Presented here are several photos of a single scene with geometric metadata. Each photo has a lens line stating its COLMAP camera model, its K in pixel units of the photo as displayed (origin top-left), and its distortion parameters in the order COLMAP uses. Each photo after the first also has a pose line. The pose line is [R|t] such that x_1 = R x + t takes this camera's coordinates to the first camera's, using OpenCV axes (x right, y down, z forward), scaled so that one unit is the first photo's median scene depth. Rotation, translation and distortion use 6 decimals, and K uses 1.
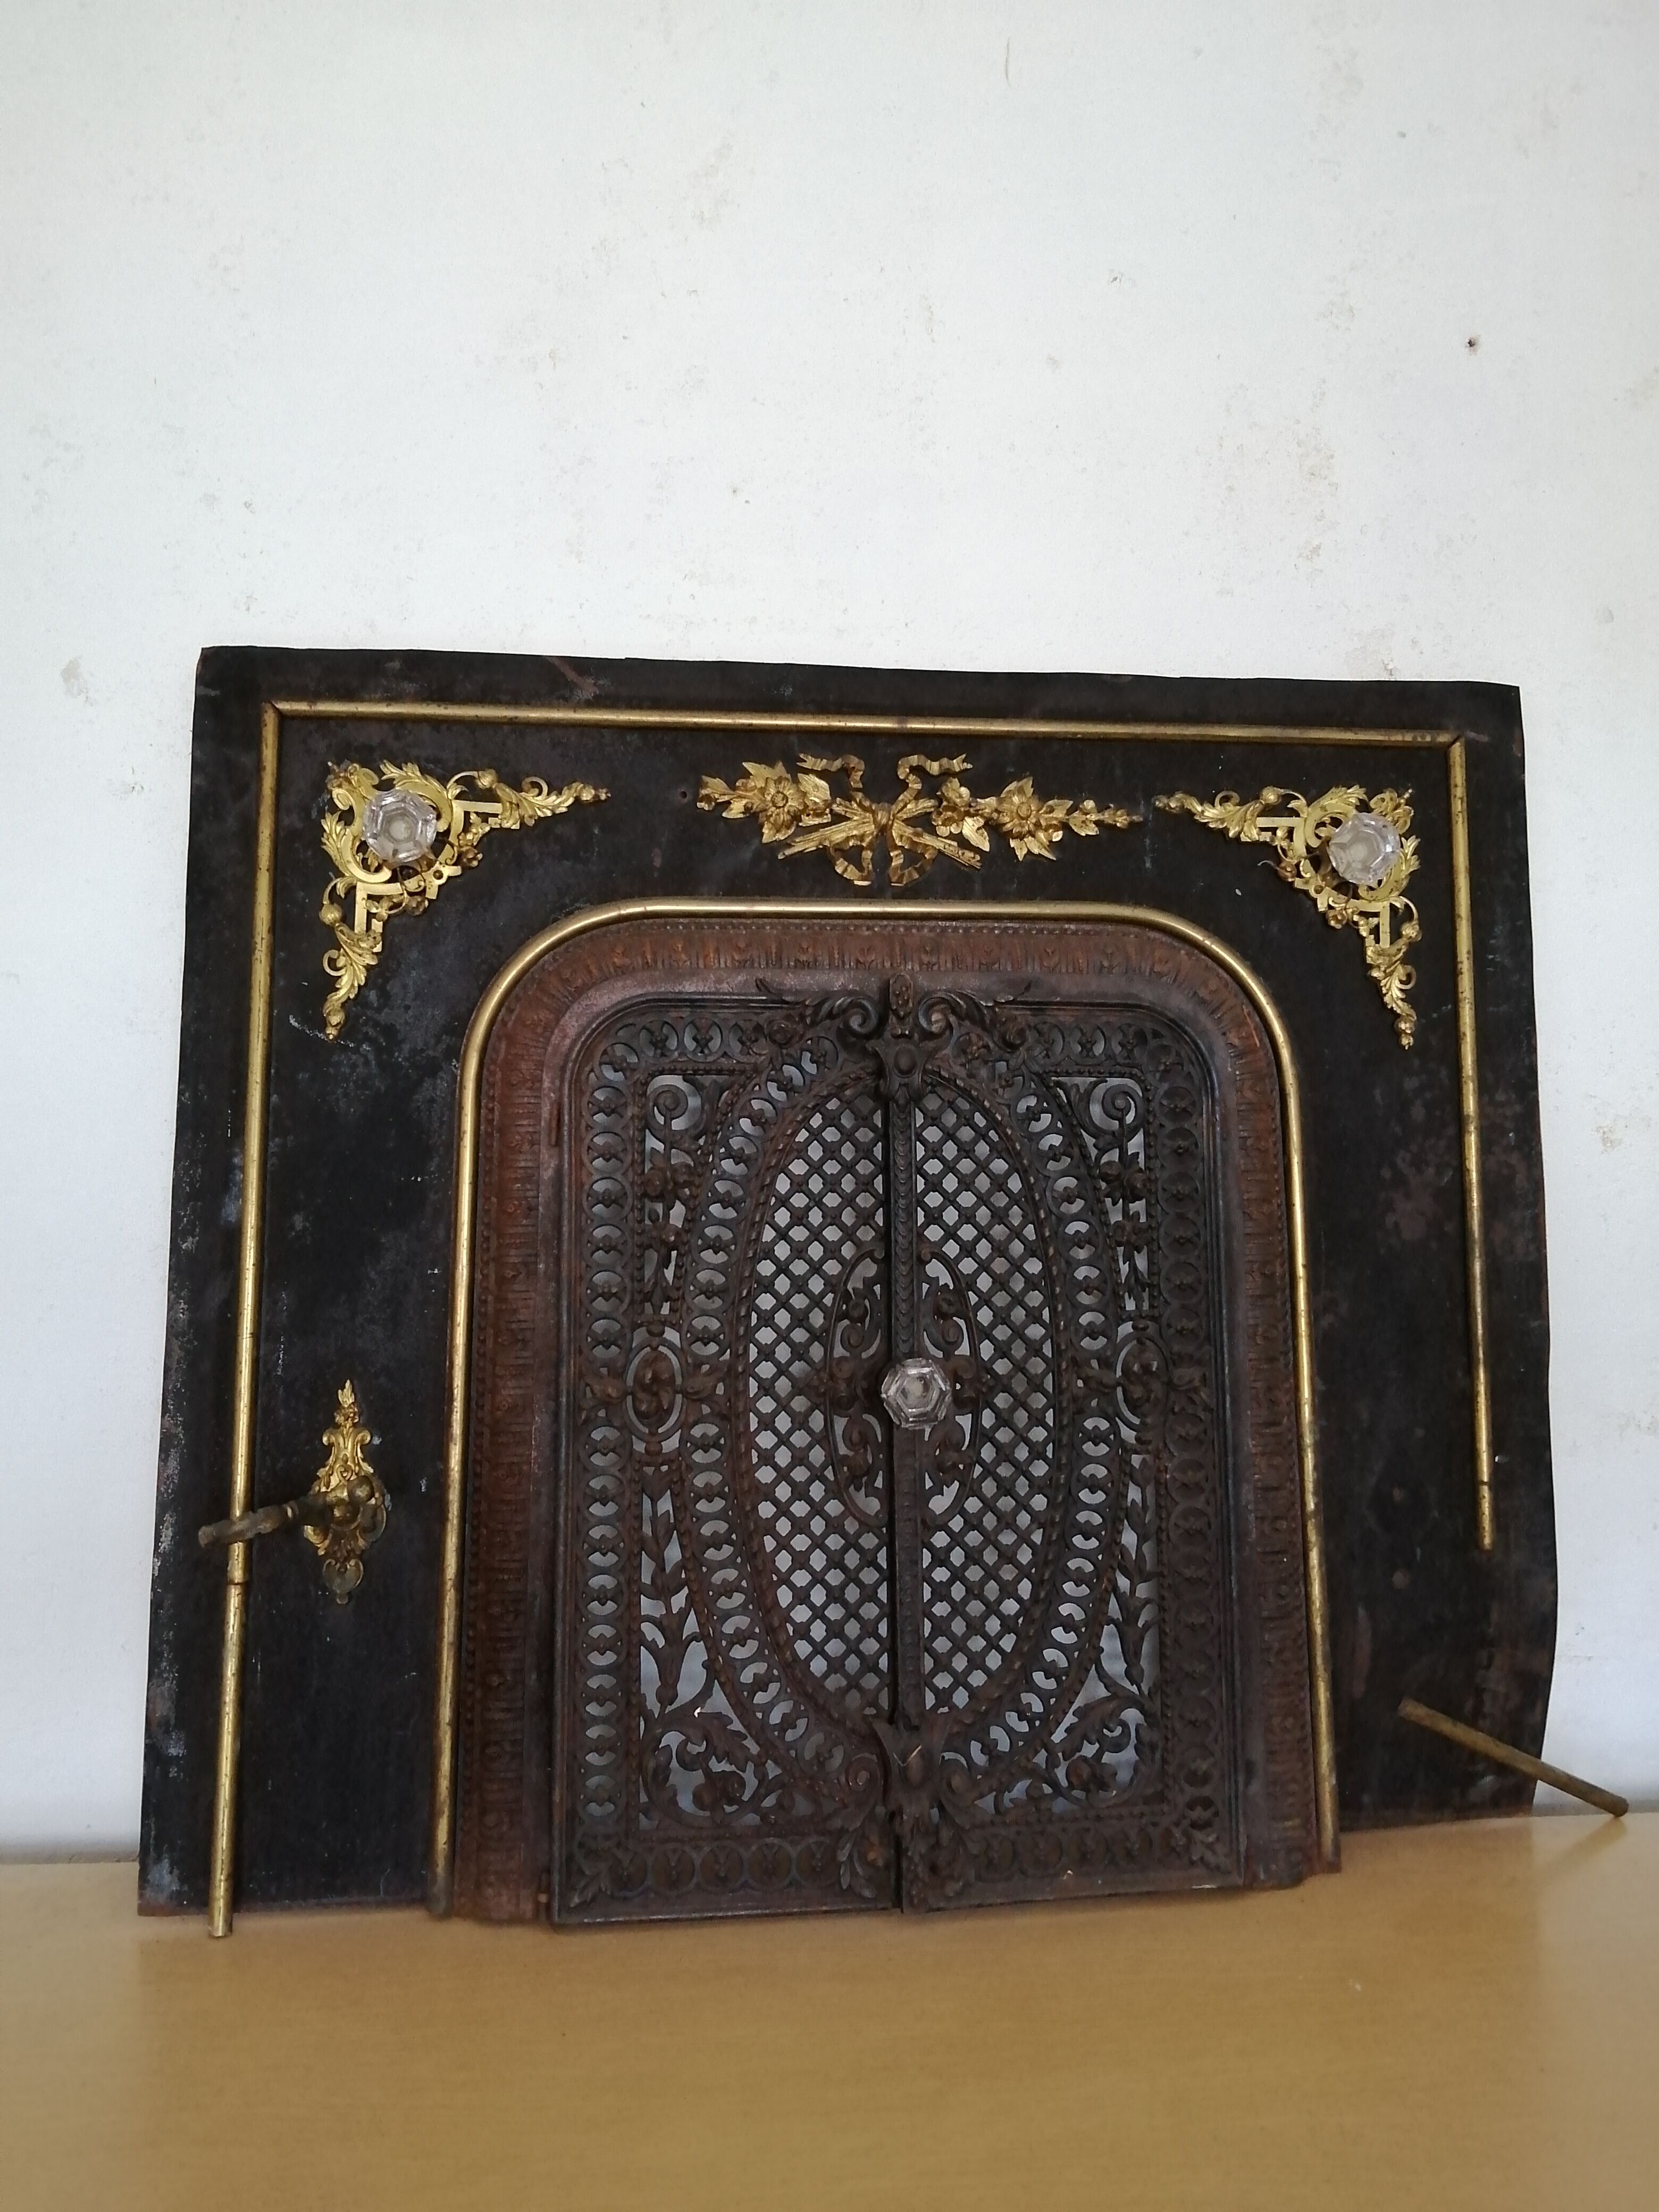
lens RADIAL K [[1752.6, 0, 828.3], [0, 1752.6, 1117.9], [0, 0, 1]] dist [0.041634, -0.111889]
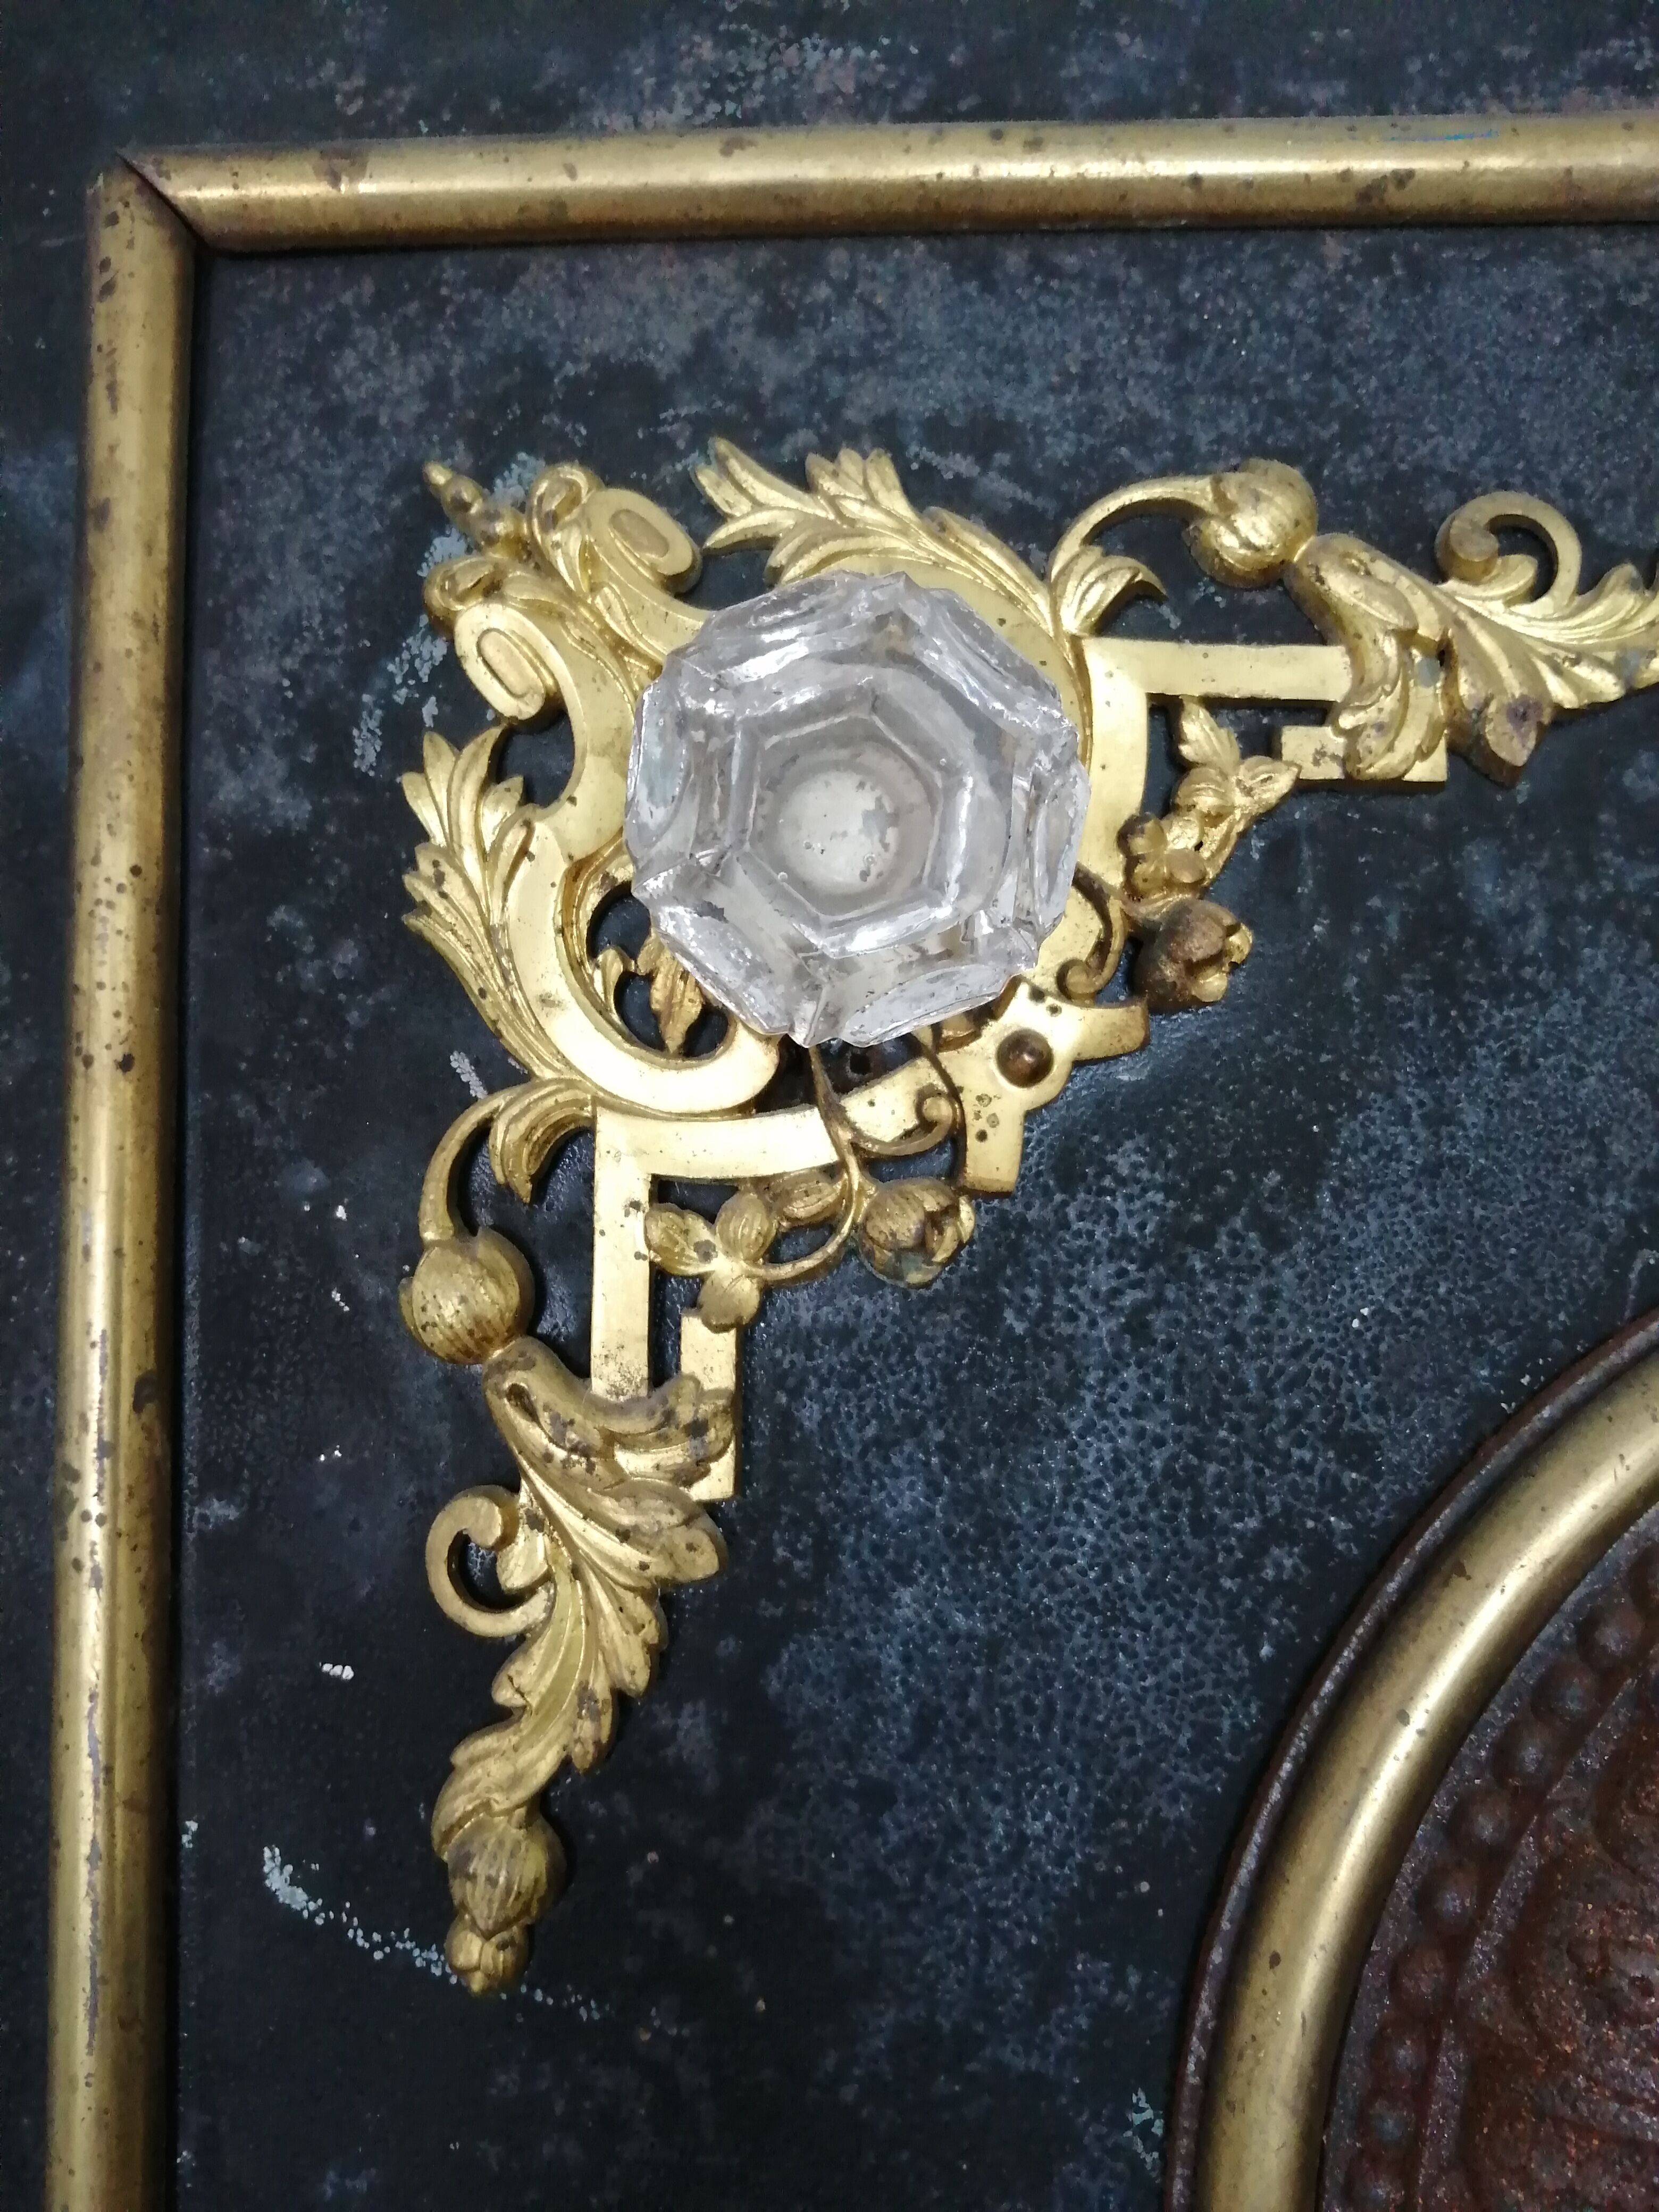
lens RADIAL K [[1752.6, 0, 821.8], [0, 1752.6, 1097.3], [0, 0, 1]] dist [0.041634, -0.111889]
pose [[0.991179, -0.011379, -0.132043, -0.217164], [0.019237, 0.998108, 0.058390, -0.143981], [0.131129, -0.060415, 0.989523, 0.809878]]
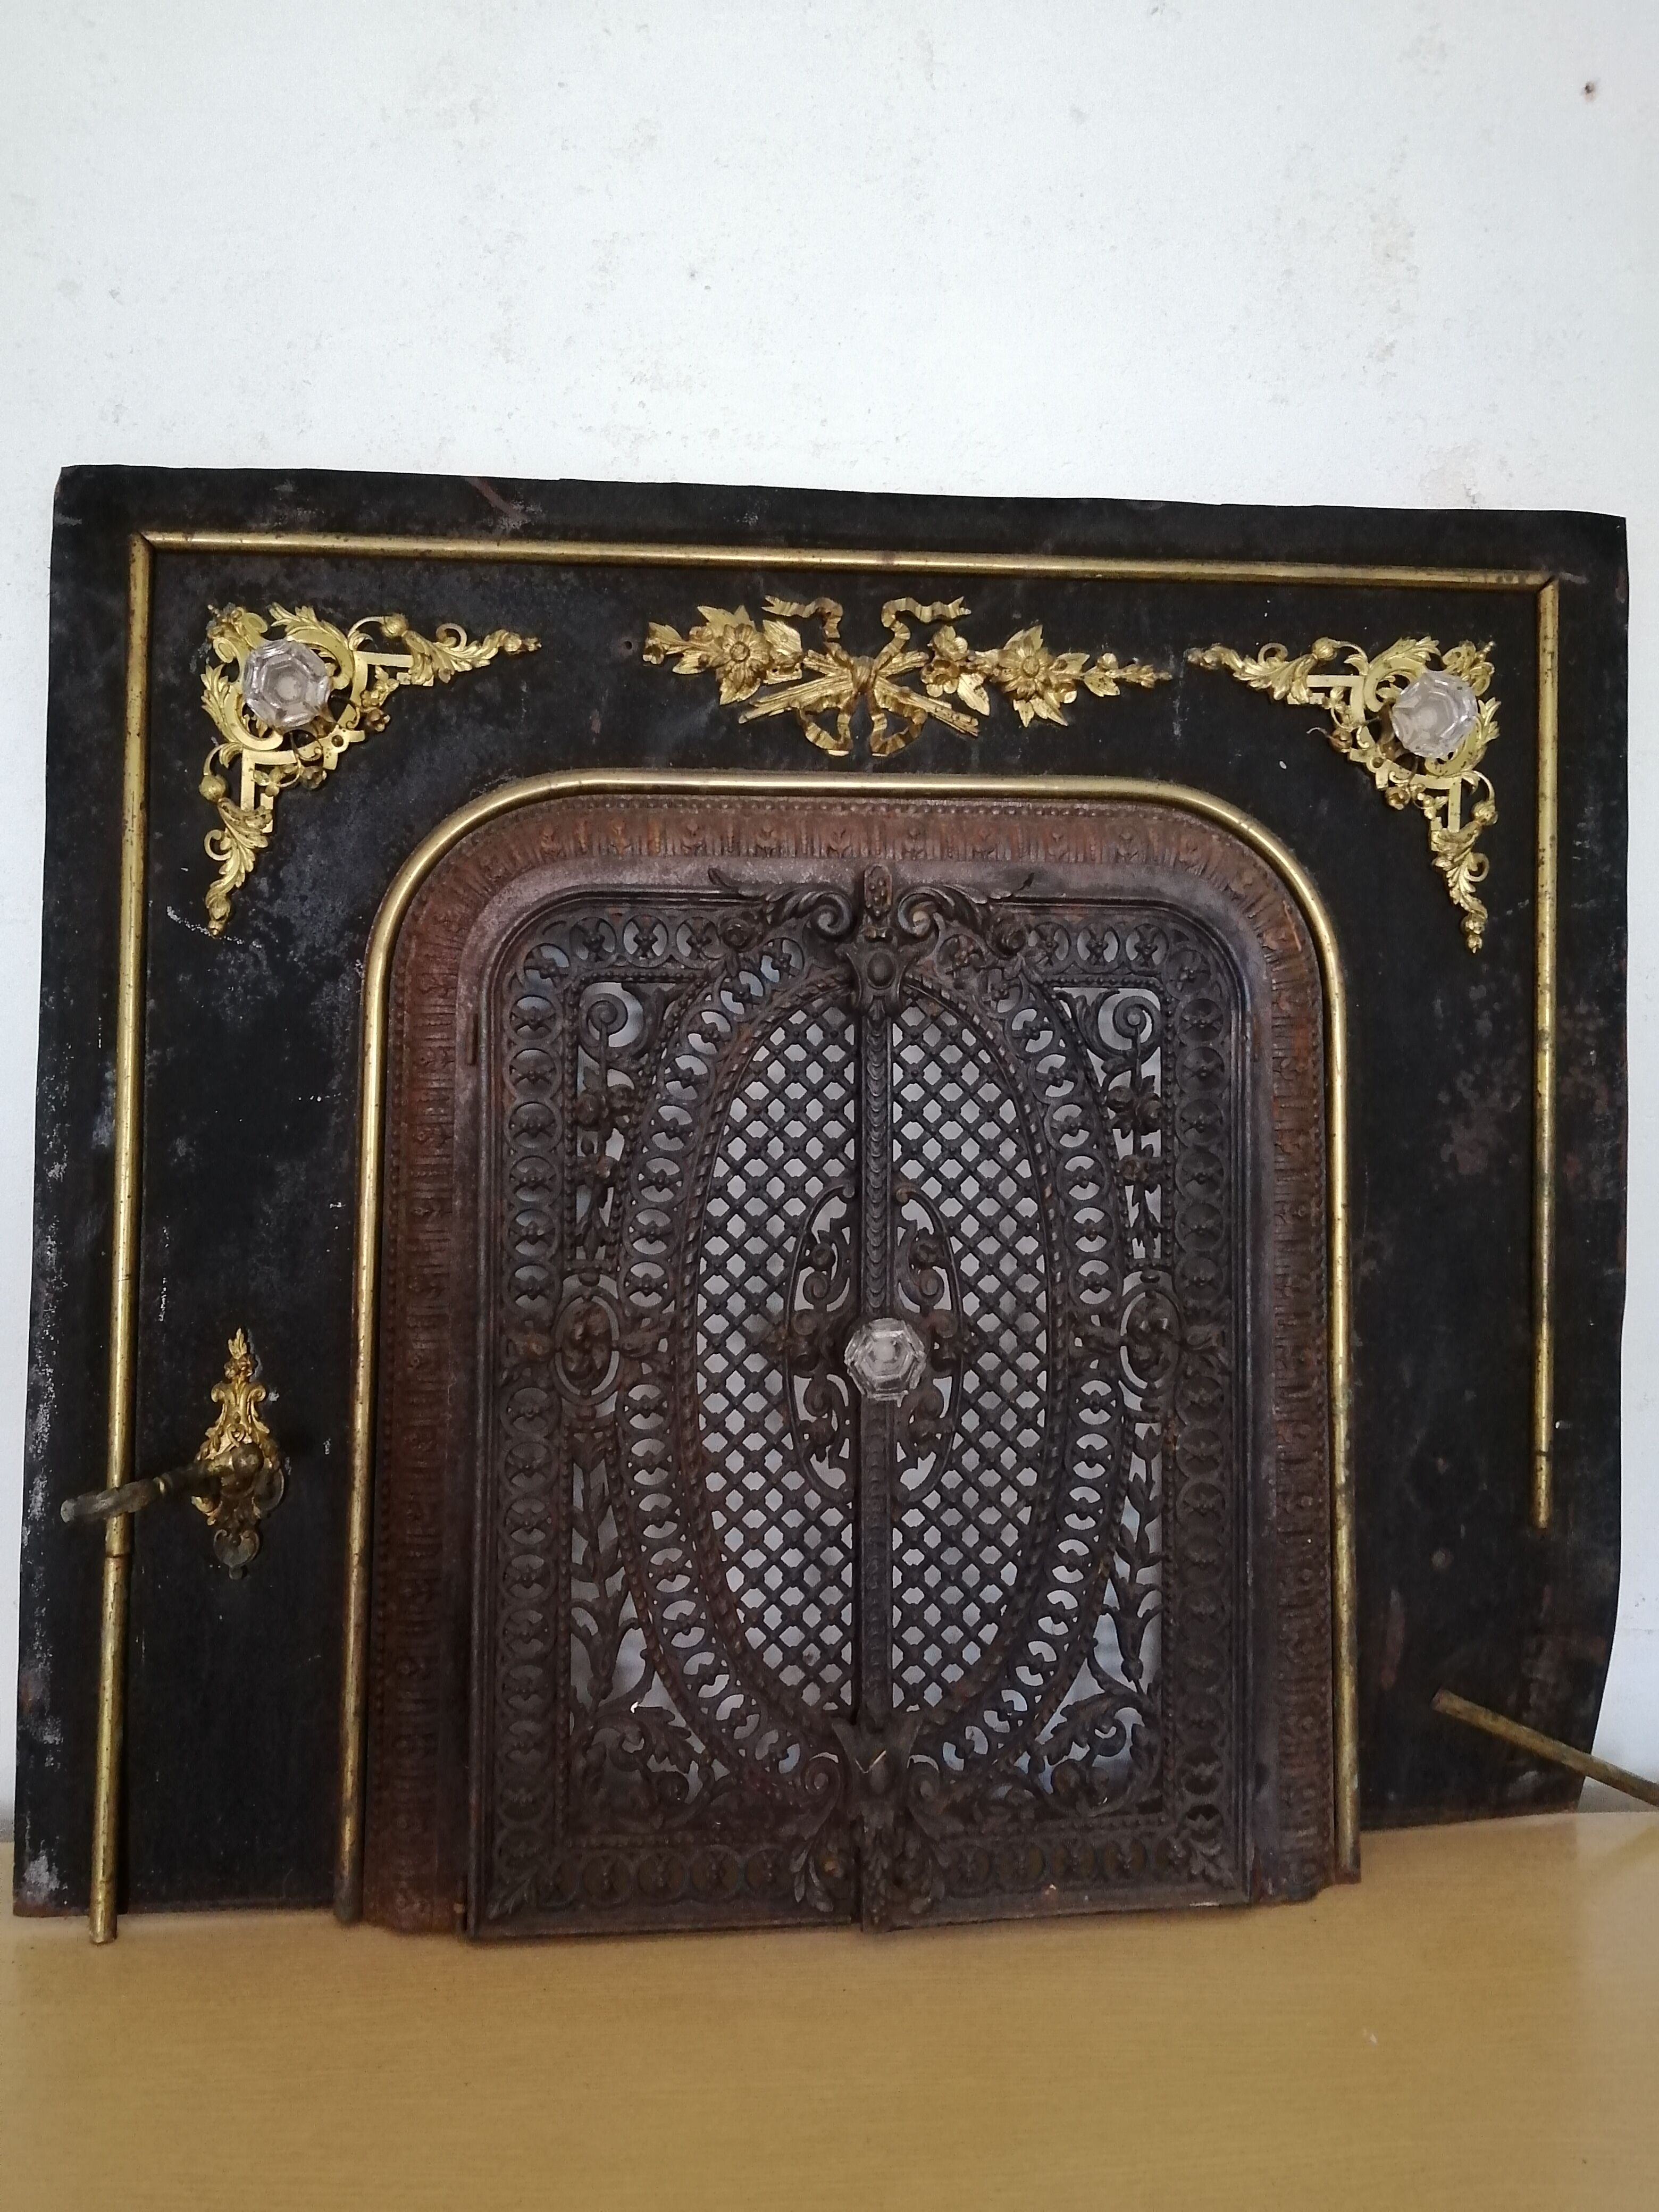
lens RADIAL K [[1752.6, 0, 824.0], [0, 1752.6, 1108.0], [0, 0, 1]] dist [0.041634, -0.111889]
pose [[0.999605, 0.011889, -0.025448, 0.037130], [-0.009438, 0.995495, 0.094347, -0.043464], [0.026455, -0.094070, 0.995214, 0.139257]]
